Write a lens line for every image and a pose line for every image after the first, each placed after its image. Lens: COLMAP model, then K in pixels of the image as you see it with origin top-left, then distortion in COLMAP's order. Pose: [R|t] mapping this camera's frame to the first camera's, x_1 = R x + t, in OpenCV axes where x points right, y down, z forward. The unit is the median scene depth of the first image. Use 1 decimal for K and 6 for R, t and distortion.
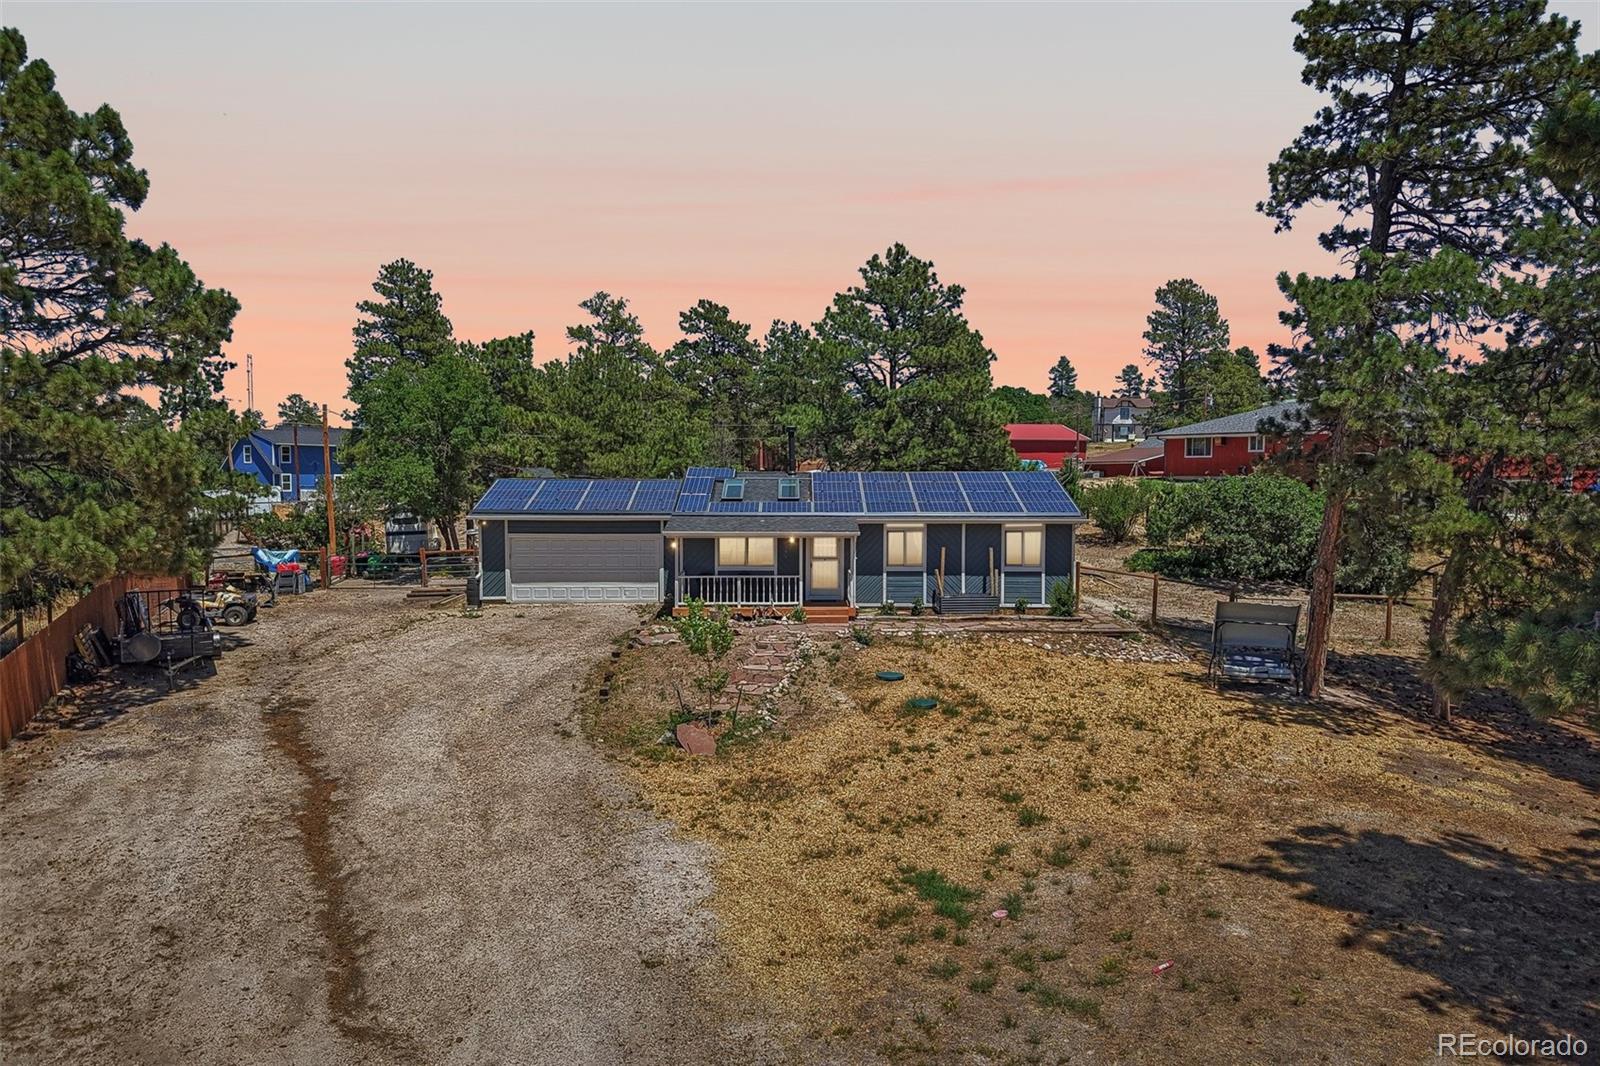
lens RADIAL K [[1068.2, 0, 796.7], [0, 1068.2, 545.4], [0, 0, 1]] dist [0.034452, -0.031779]
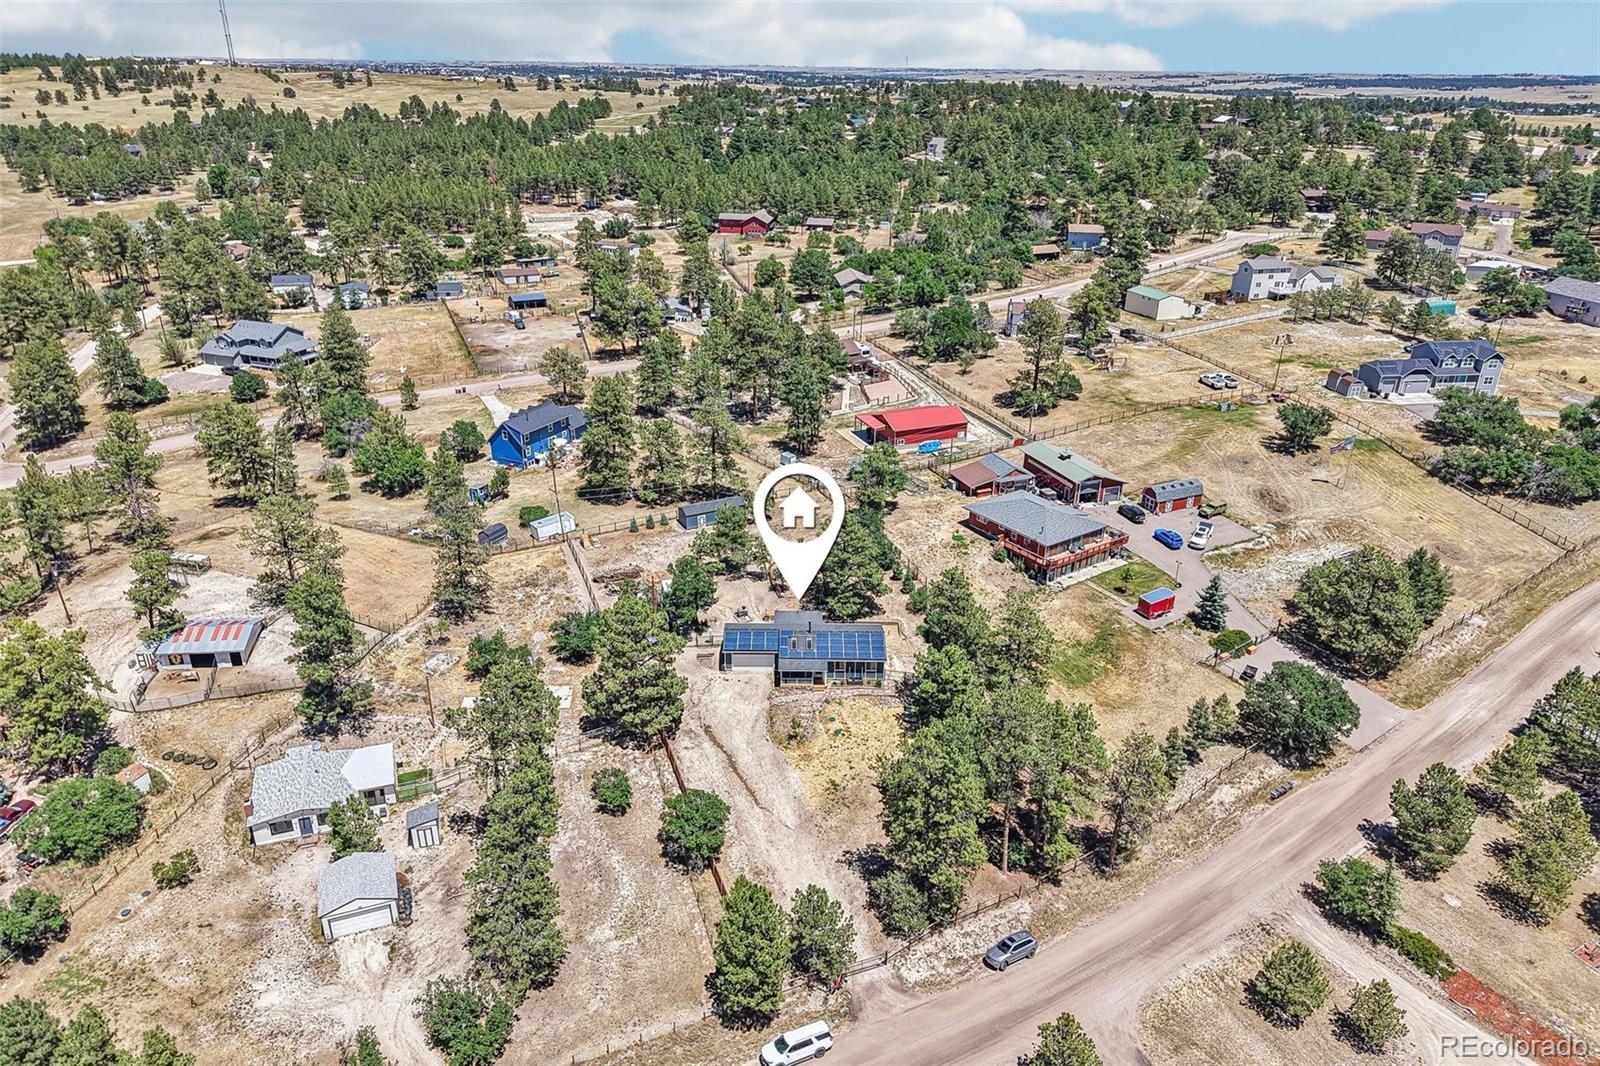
lens RADIAL K [[1068.2, 0, 798.7], [0, 1068.2, 533.3], [0, 0, 1]] dist [0.034452, -0.031779]
pose [[0.999974, 0.003751, 0.006206, -0.091592], [-0.005664, 0.938428, 0.345427, -2.273079], [-0.004528, -0.345453, 0.938425, -3.119564]]
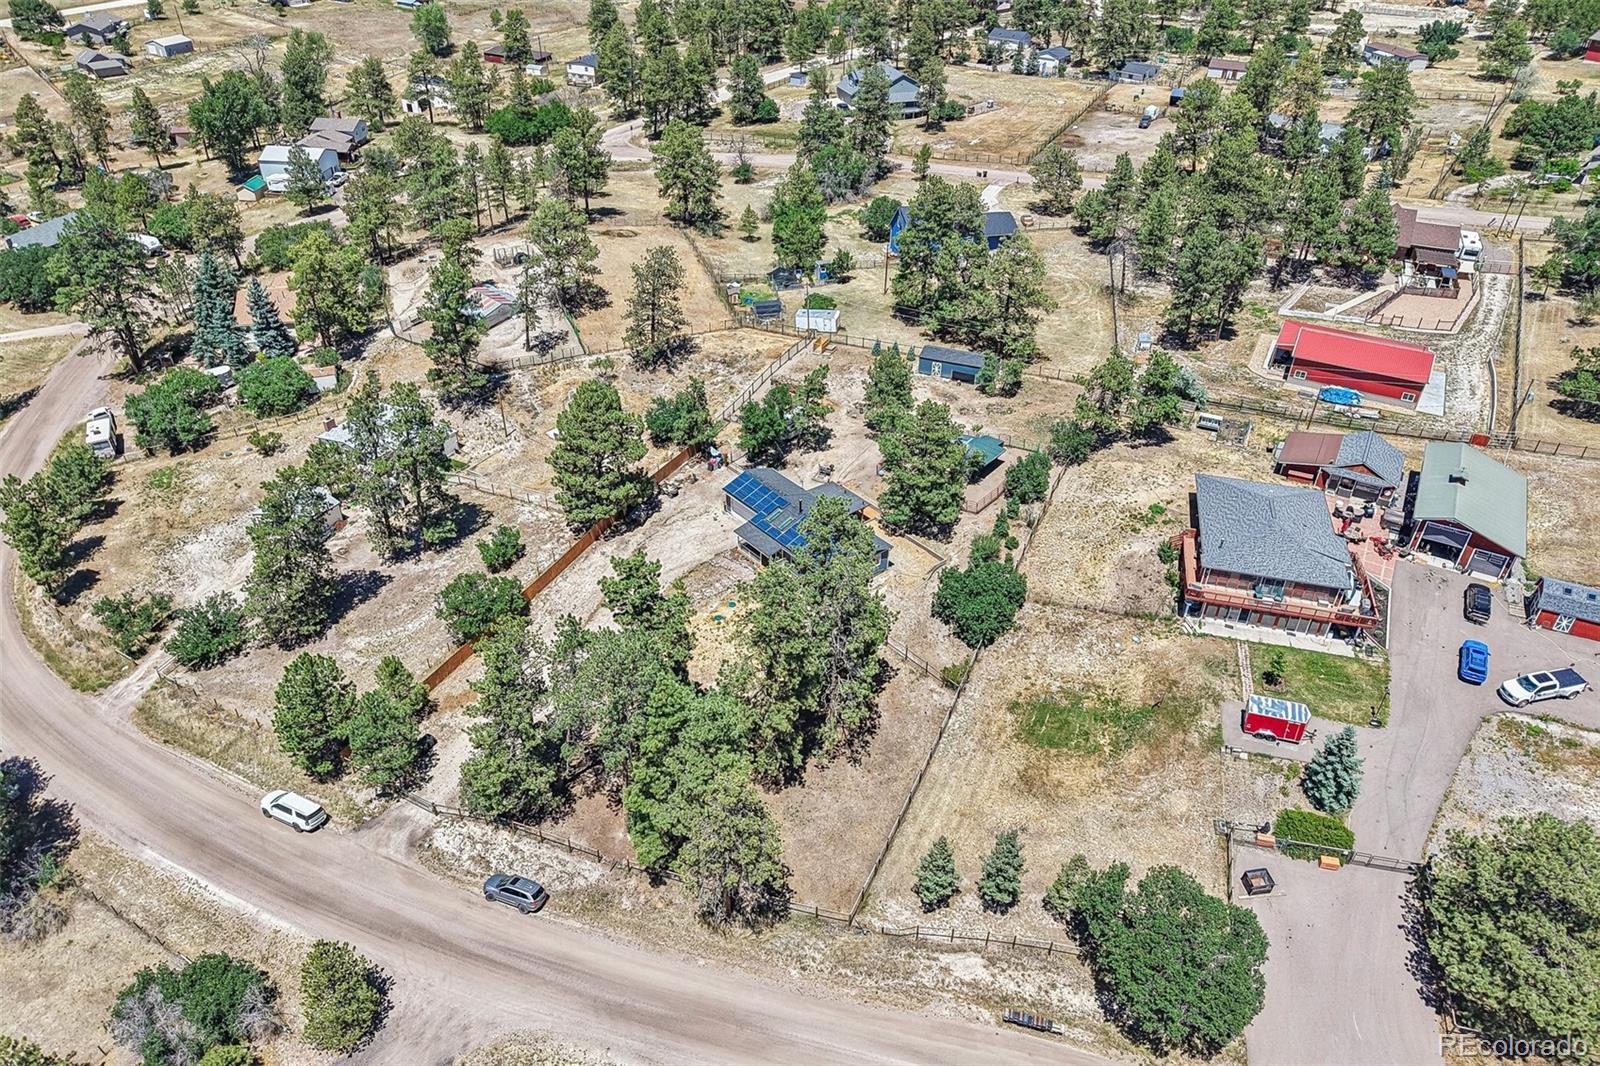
lens RADIAL K [[1068.2, 0, 805.7], [0, 1068.2, 538.7], [0, 0, 1]] dist [0.034452, -0.031779]
pose [[0.650699, 0.444046, -0.615966, 2.683015], [-0.064849, 0.840724, 0.537567, -2.305756], [0.756561, -0.309850, 0.575854, -1.045232]]
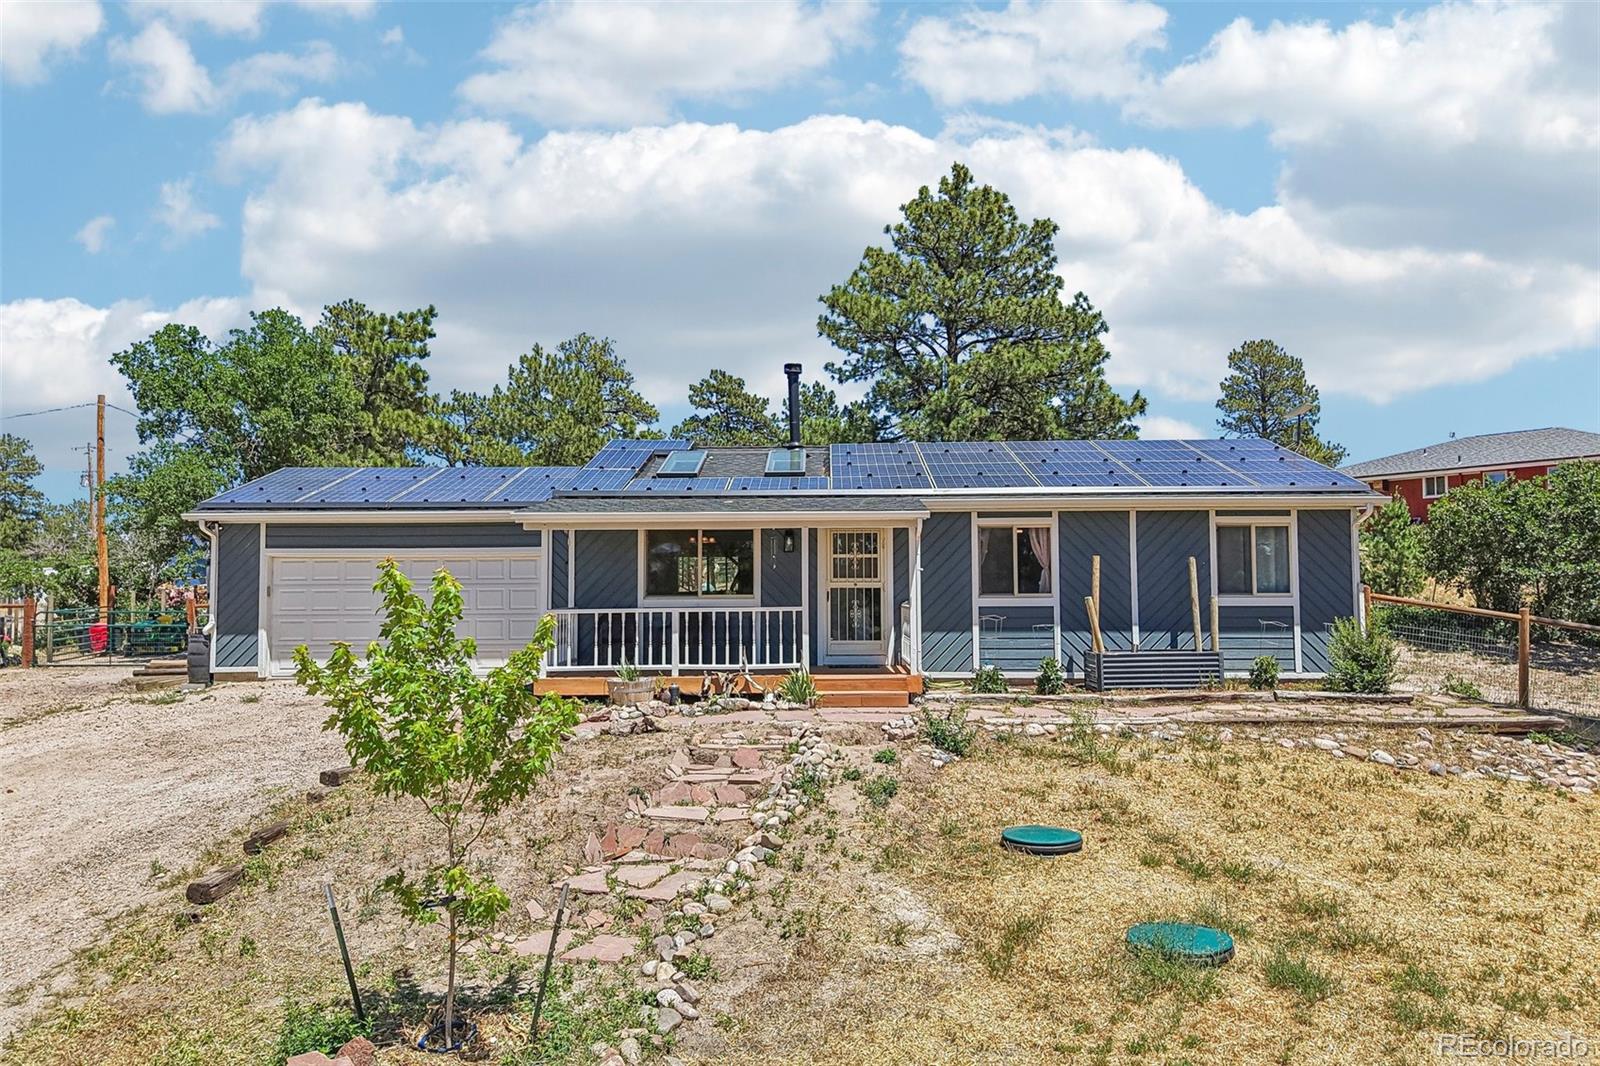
lens RADIAL K [[1113.7, 0, 783.8], [0, 1113.7, 533.0], [0, 0, 1]] dist [-0.000802, -0.003681]
pose [[0.999272, -0.009104, -0.037057, 0.016108], [0.004856, 0.993565, -0.113161, 0.063827], [0.037849, 0.112899, 0.992885, 0.631203]]
